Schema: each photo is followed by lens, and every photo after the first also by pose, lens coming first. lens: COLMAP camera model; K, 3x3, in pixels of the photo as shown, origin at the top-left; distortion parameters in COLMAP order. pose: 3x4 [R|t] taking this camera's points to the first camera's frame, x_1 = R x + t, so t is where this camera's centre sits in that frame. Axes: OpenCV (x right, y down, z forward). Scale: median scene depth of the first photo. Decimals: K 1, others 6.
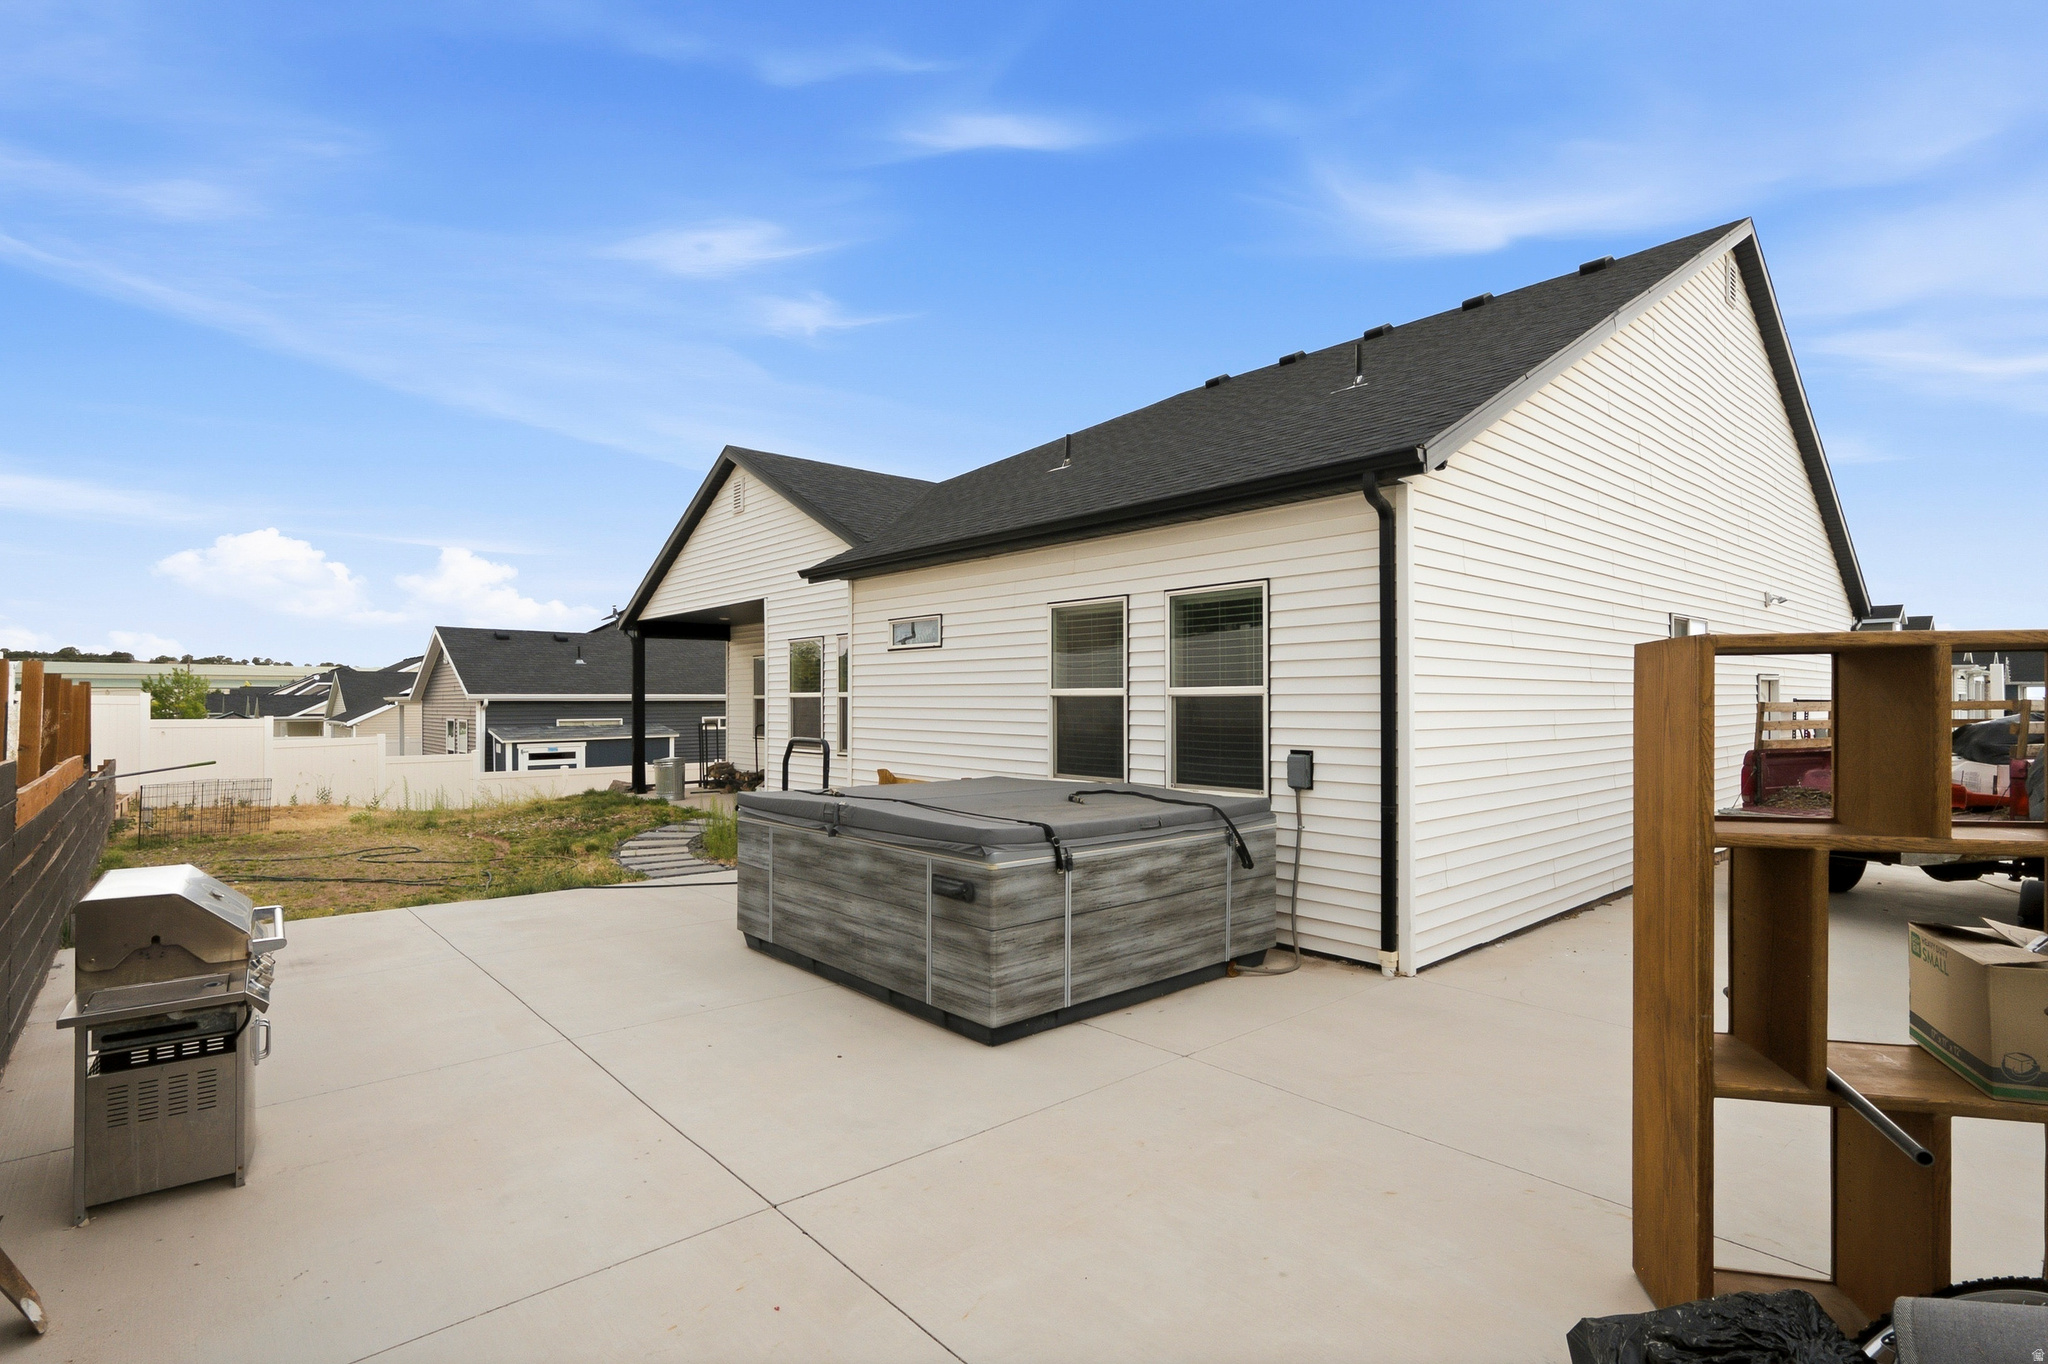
lens RADIAL K [[970.4, 0, 1024.0], [0, 970.4, 682.0], [0, 0, 1]] dist [0.002099, 0.000031]
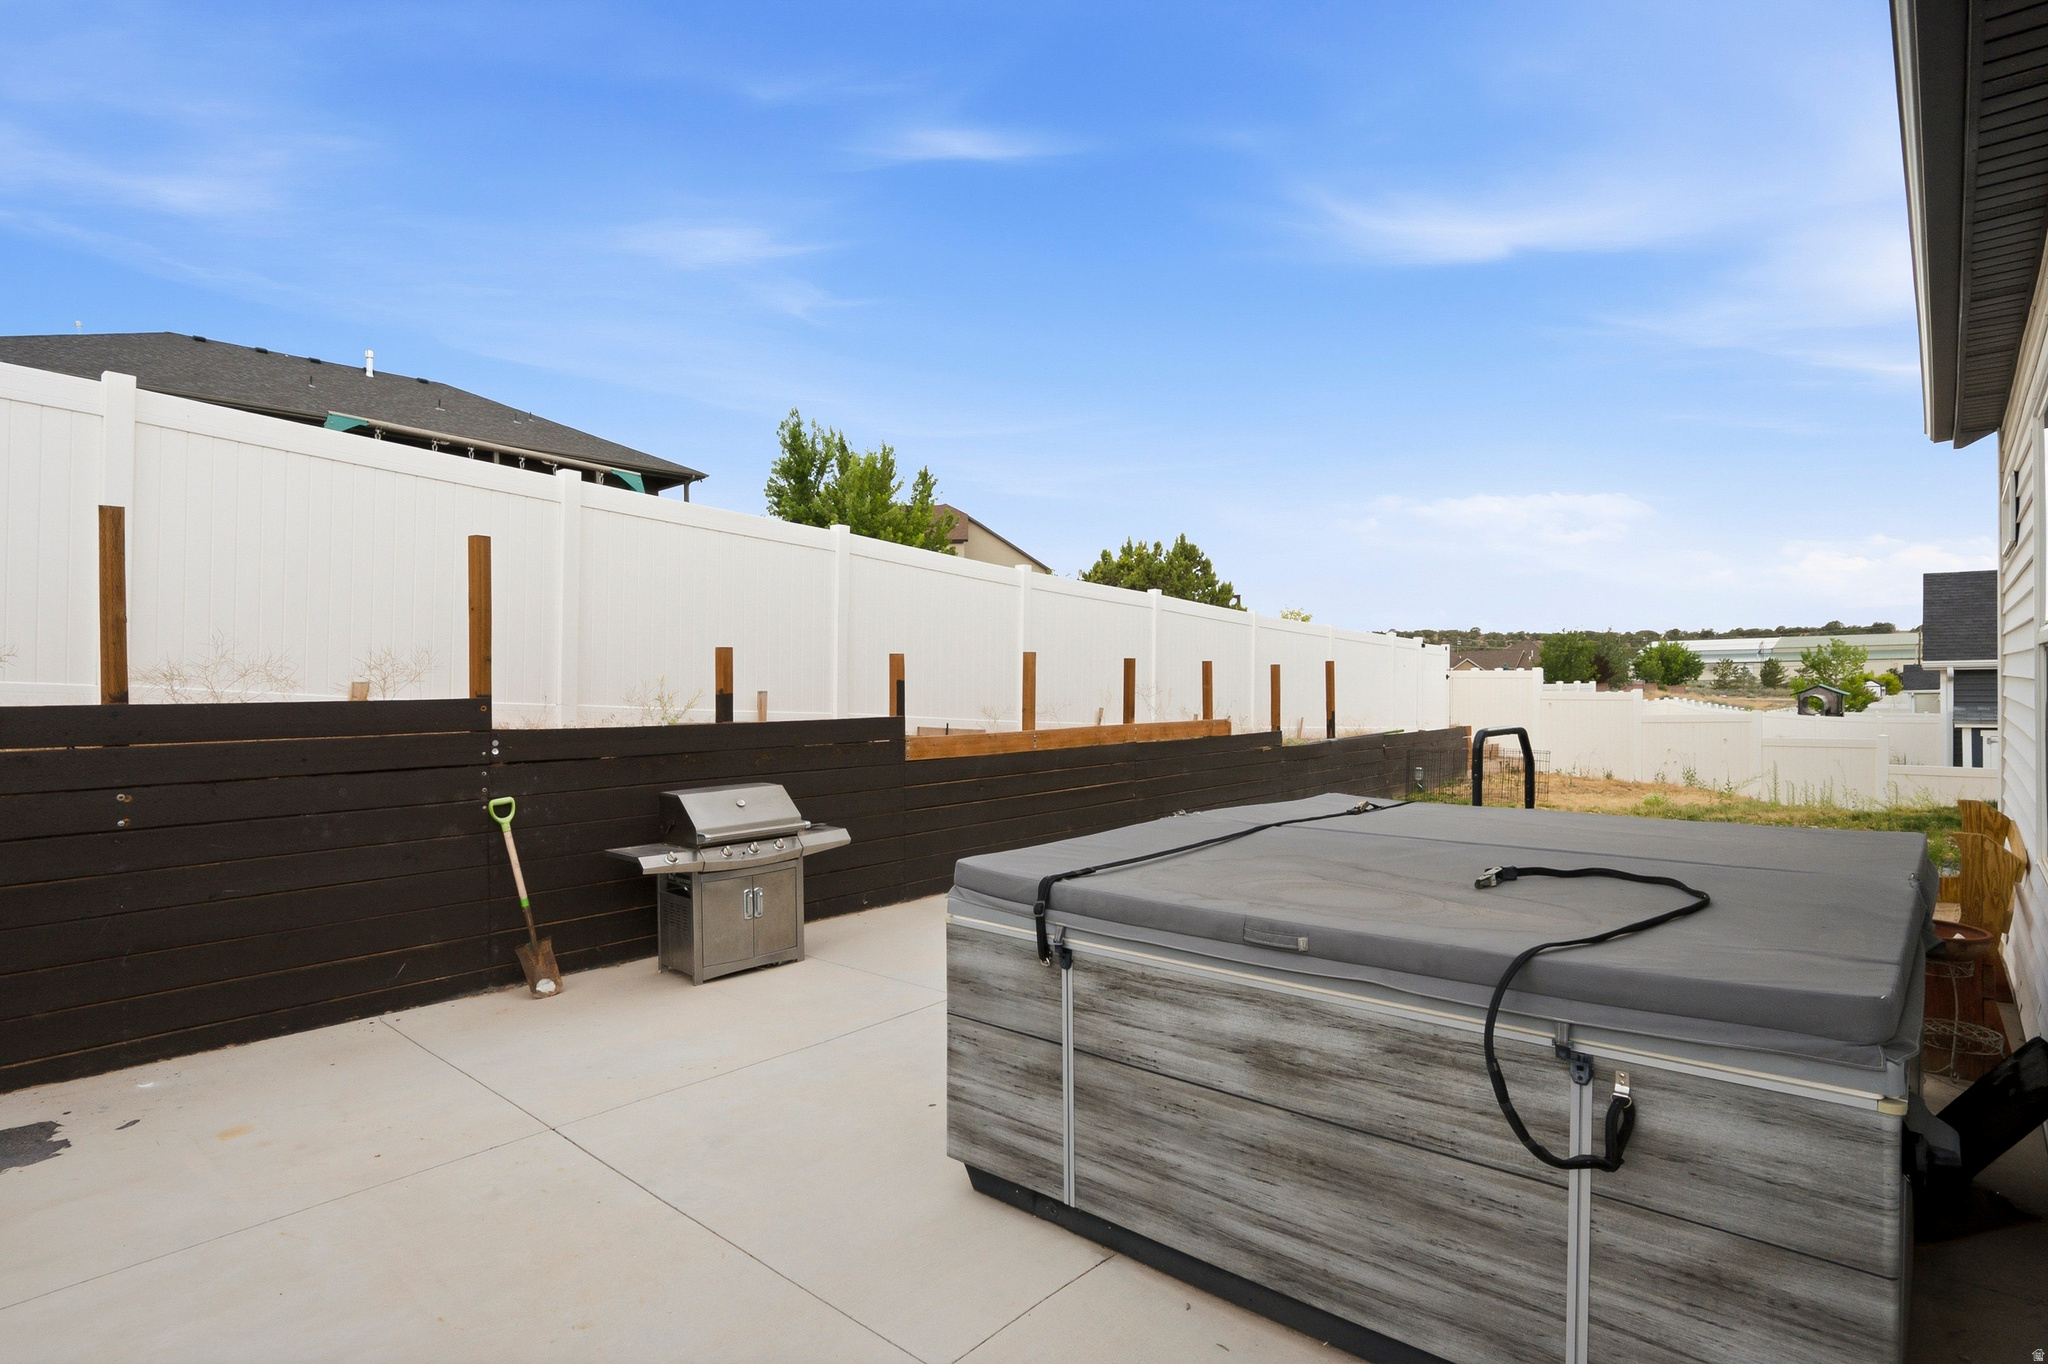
lens RADIAL K [[1050.5, 0, 1024.0], [0, 1050.5, 682.0], [0, 0, 1]] dist [-0.001668, -0.000396]
pose [[0.124410, -0.002454, -0.992228, 0.624679], [0.030992, 0.999519, 0.001414, 0.024569], [0.991747, -0.030927, 0.124426, 0.865132]]
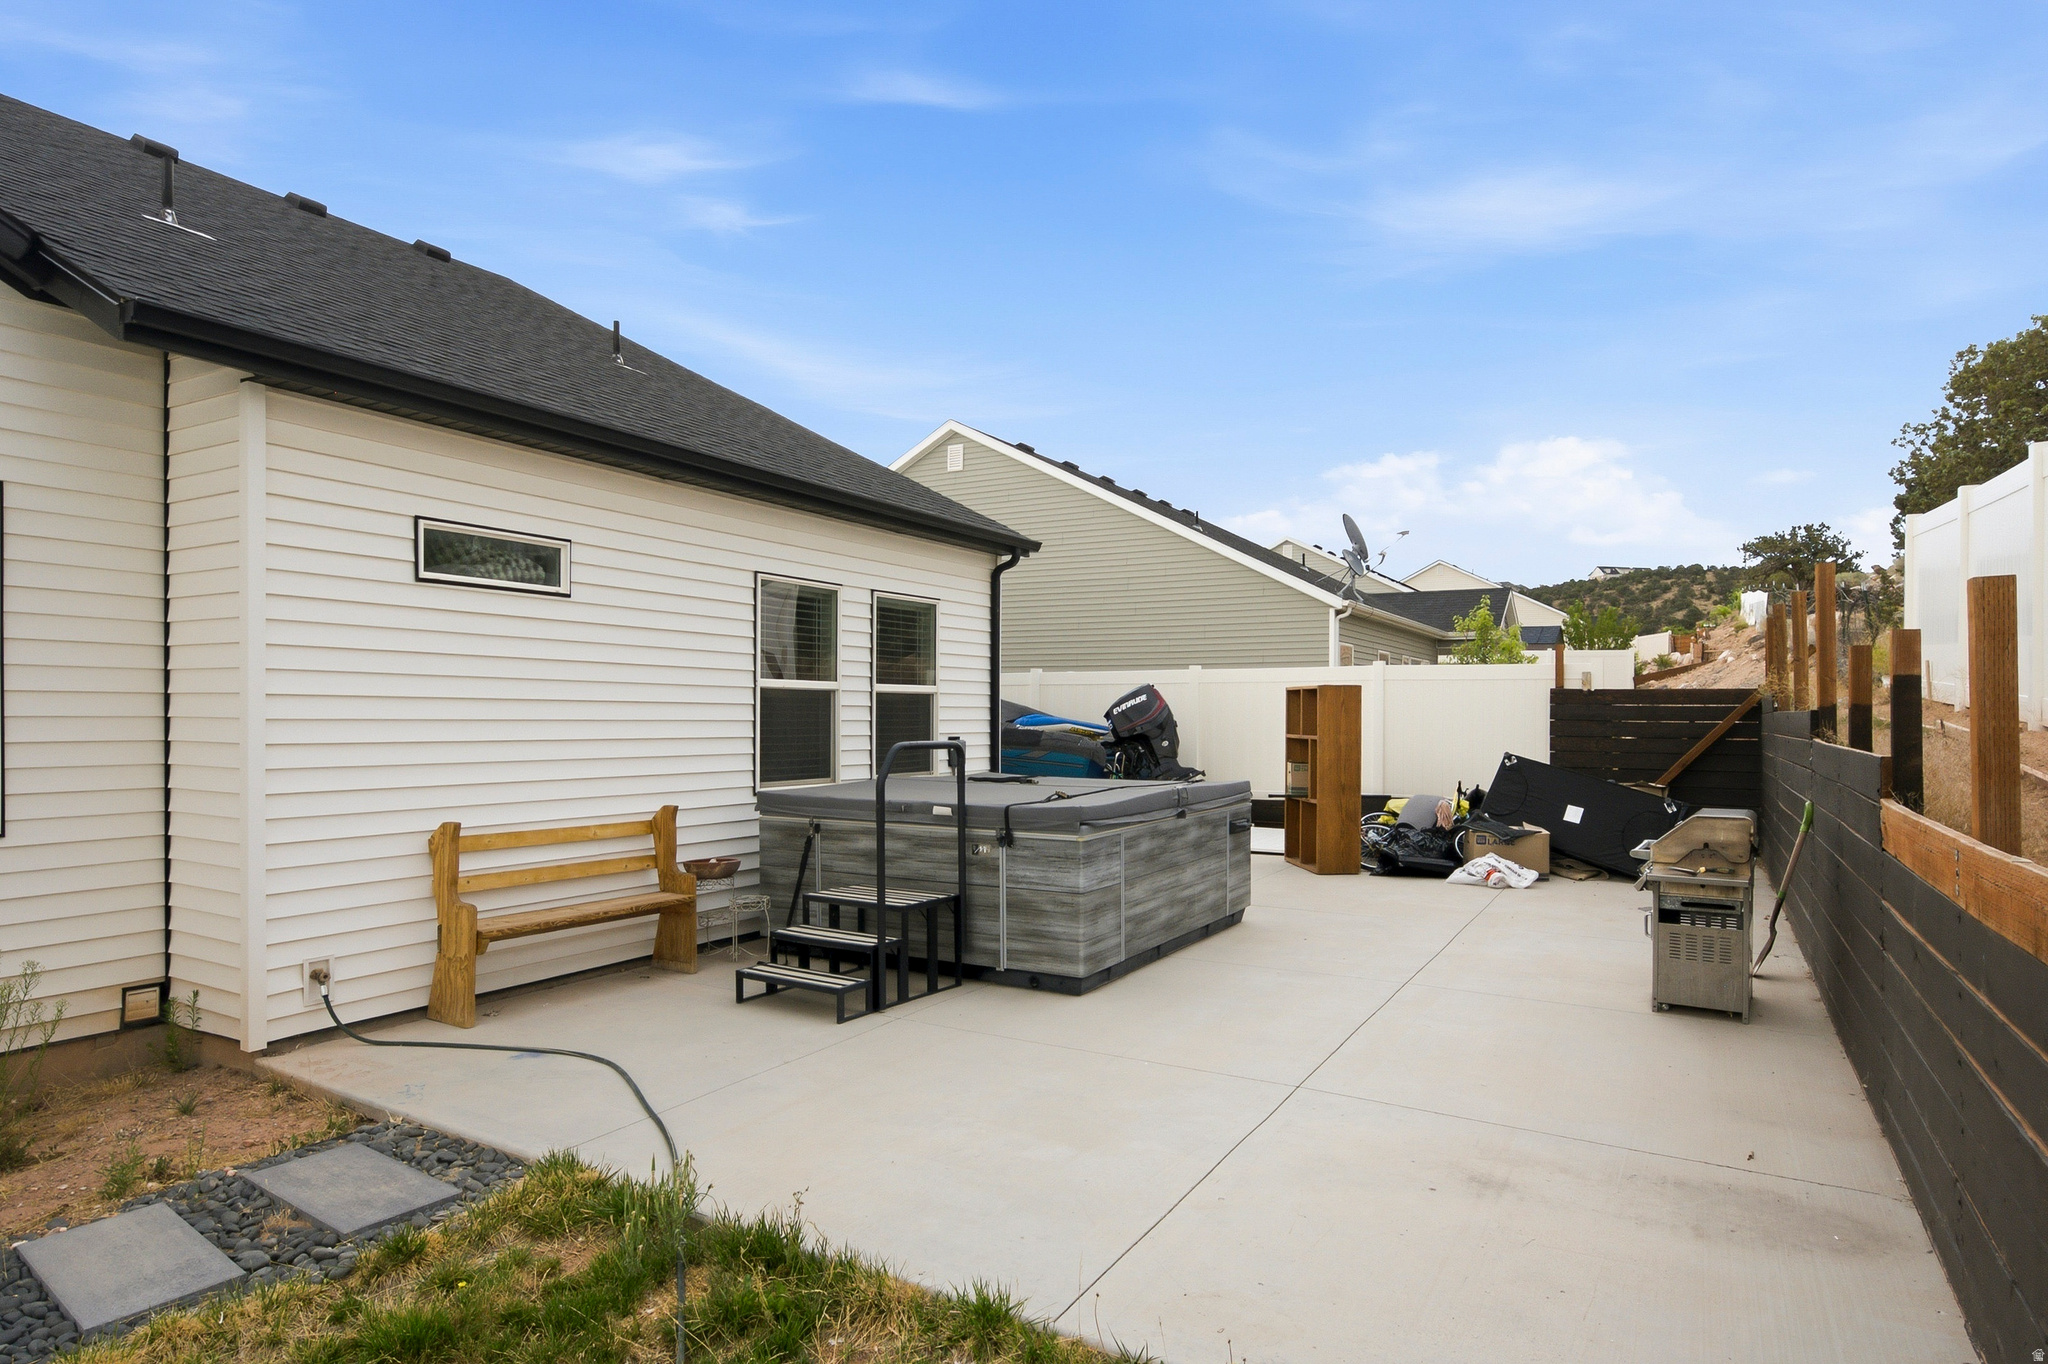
lens RADIAL K [[1111.7, 0, 1020.8], [0, 1111.7, 693.3], [0, 0, 1]] dist [-0.002845, -0.000282]
pose [[-0.303601, 0.015443, 0.952674, -1.139363], [-0.028021, 0.999291, -0.025128, 0.045612], [-0.952387, -0.034324, -0.302954, 1.319157]]
